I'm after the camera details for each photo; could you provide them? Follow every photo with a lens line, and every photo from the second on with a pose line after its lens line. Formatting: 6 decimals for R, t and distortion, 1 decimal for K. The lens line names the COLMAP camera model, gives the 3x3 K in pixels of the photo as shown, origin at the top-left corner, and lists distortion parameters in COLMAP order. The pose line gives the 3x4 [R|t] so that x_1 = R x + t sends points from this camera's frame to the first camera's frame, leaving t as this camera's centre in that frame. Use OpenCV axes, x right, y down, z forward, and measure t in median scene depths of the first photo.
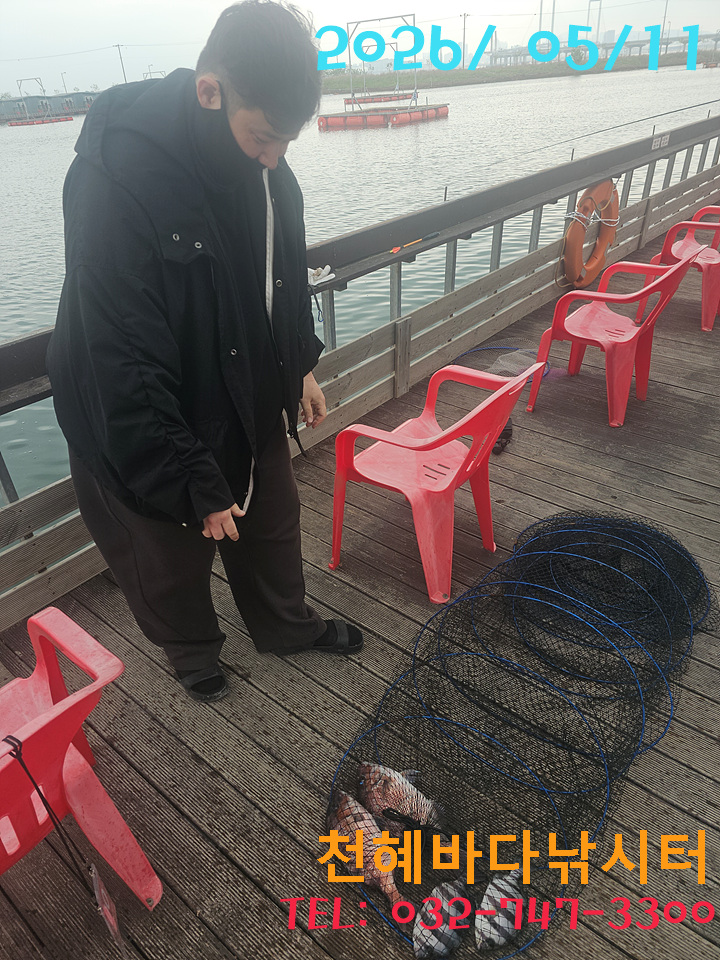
lens RADIAL K [[656.5, 0, 364.6], [0, 656.5, 482.6], [0, 0, 1]] dist [0.022608, -0.011925]
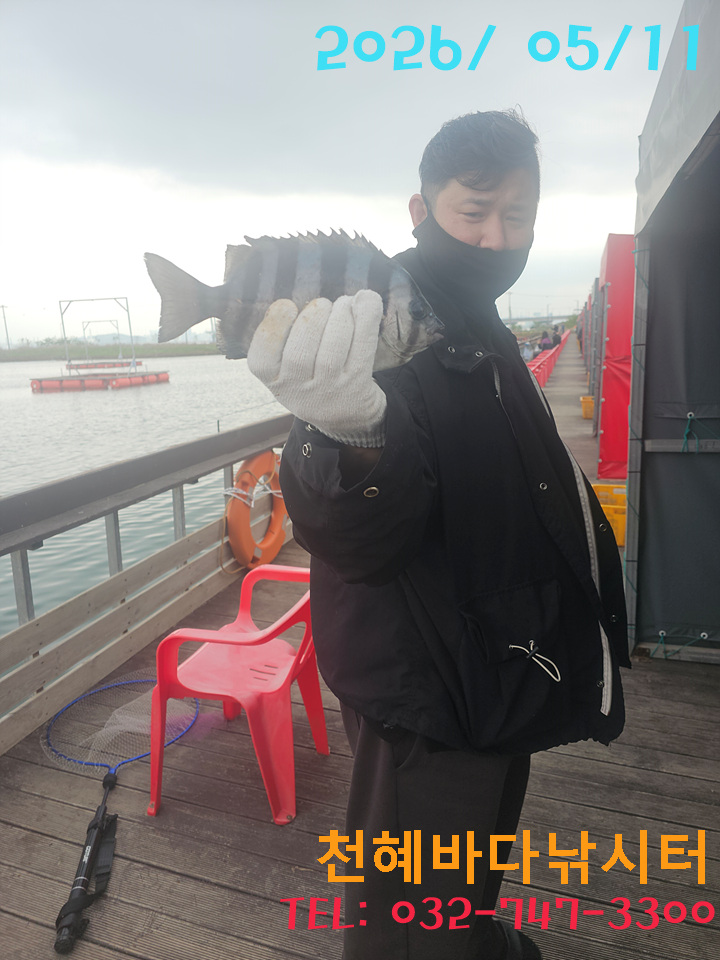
lens RADIAL K [[656.5, 0, 356.9], [0, 656.5, 479.0], [0, 0, 1]] dist [0.022608, -0.011925]
pose [[0.932624, -0.042877, 0.358293, 0.152549], [0.166027, 0.932564, -0.320562, -0.116531], [-0.320386, 0.358450, 0.876850, 0.199616]]
